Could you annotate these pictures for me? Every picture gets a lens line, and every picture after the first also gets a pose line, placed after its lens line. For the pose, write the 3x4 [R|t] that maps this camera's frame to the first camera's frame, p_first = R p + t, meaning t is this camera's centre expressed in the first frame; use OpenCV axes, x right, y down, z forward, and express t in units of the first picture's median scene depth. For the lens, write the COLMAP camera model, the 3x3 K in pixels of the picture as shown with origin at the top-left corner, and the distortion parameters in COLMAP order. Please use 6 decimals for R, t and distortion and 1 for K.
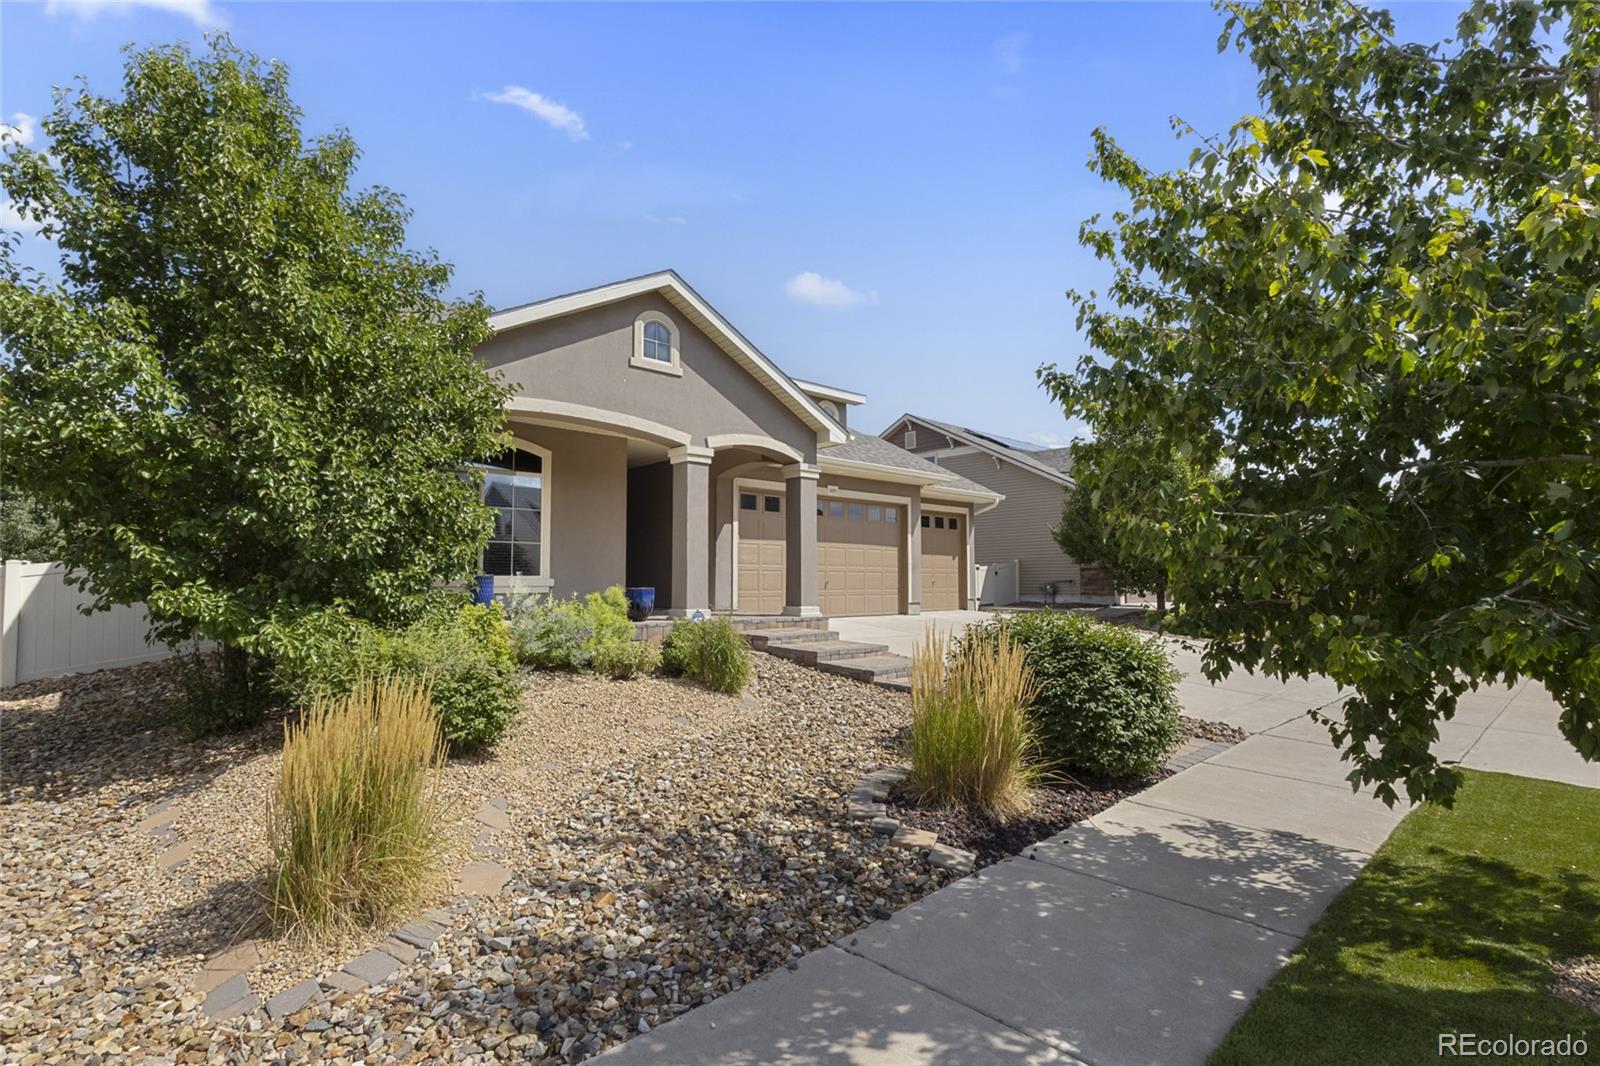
lens RADIAL K [[758.8, 0, 800.0], [0, 758.8, 533.0], [0, 0, 1]] dist [0.002746, 0.000372]
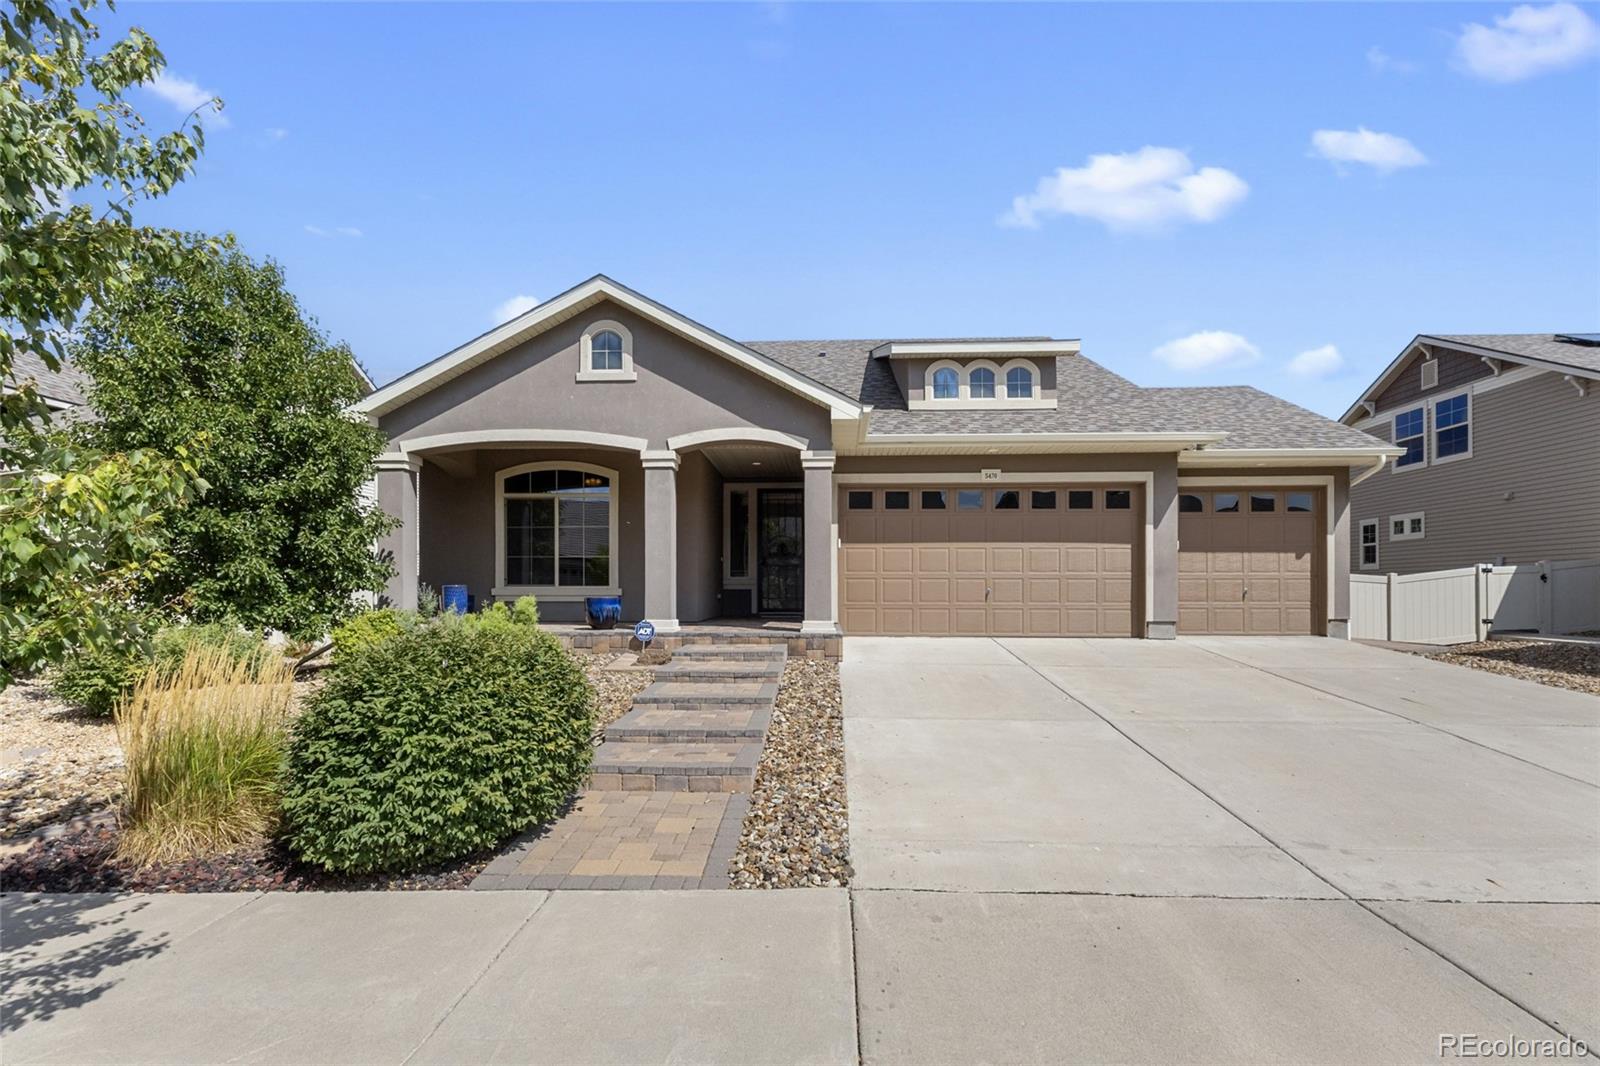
lens RADIAL K [[754.9, 0, 796.6], [0, 754.9, 583.1], [0, 0, 1]] dist [-0.000431, -0.000370]
pose [[0.701060, -0.006670, -0.713071, 0.619689], [0.044573, 0.998411, 0.034483, 0.026190], [0.711708, -0.055959, 0.700243, 0.417236]]
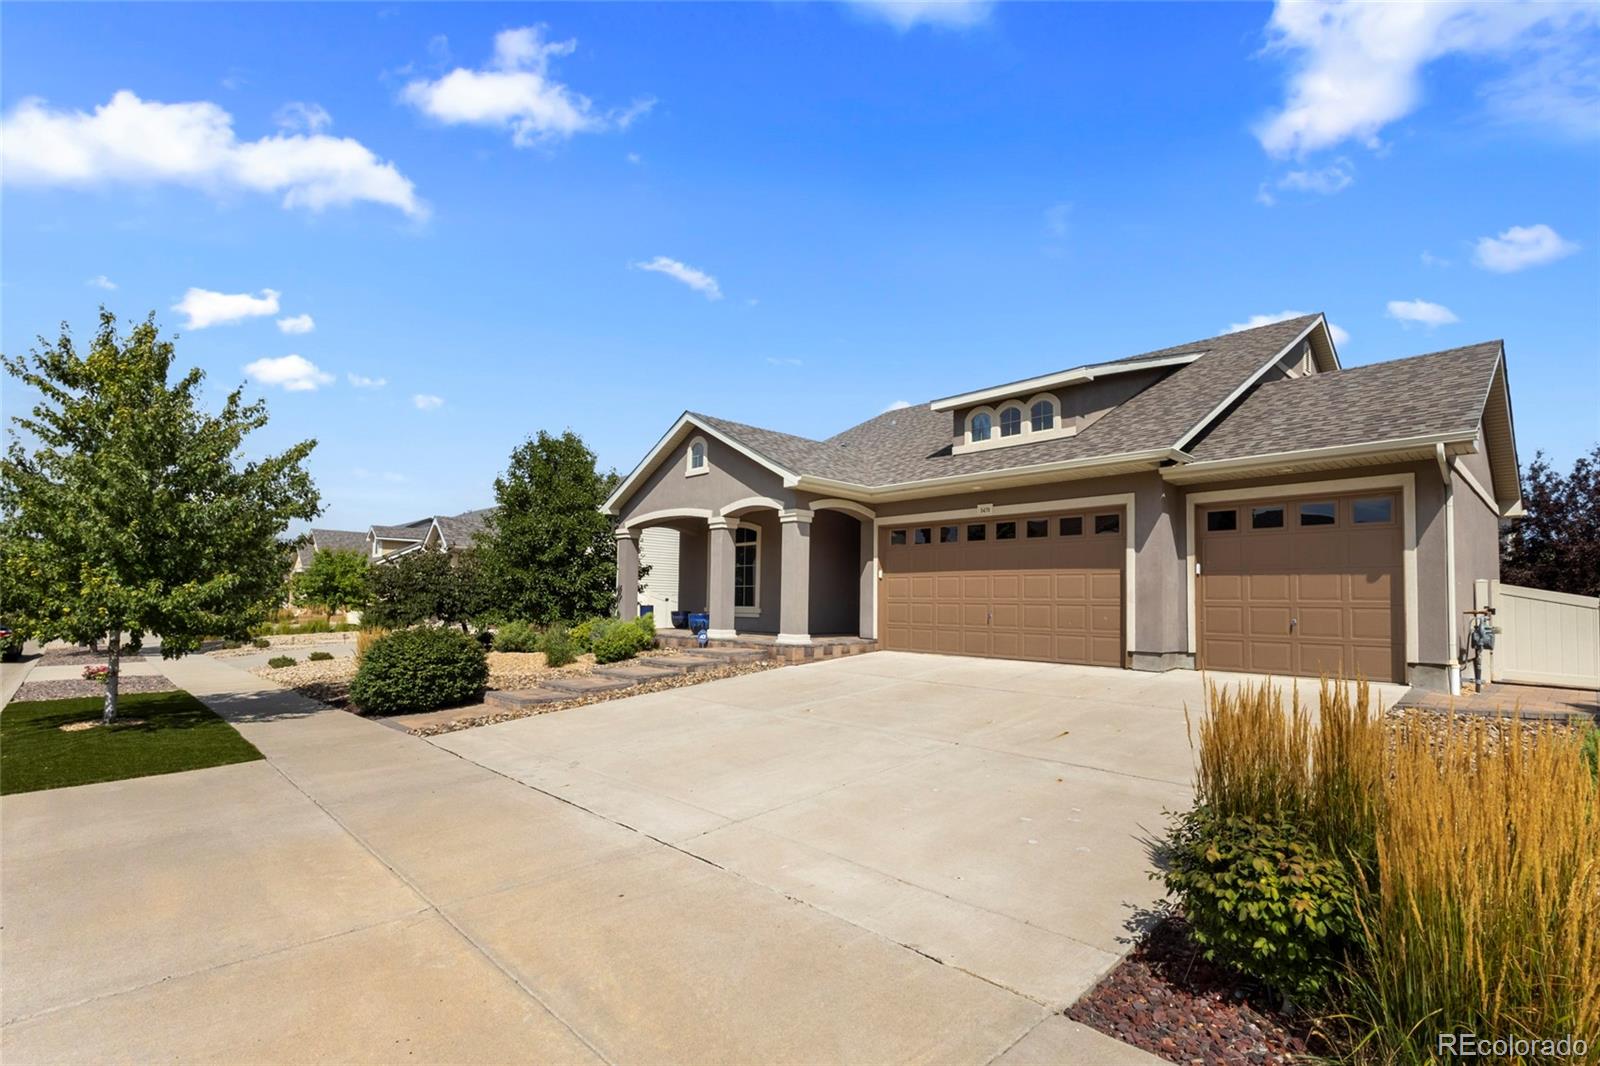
lens RADIAL K [[742.6, 0, 800.0], [0, 742.6, 561.3], [0, 0, 1]] dist [0.001412, 0.000159]
pose [[0.010149, -0.058369, -0.998243, 1.185312], [0.047605, 0.997191, -0.057824, 0.055088], [0.998815, -0.046935, 0.012899, 1.057074]]
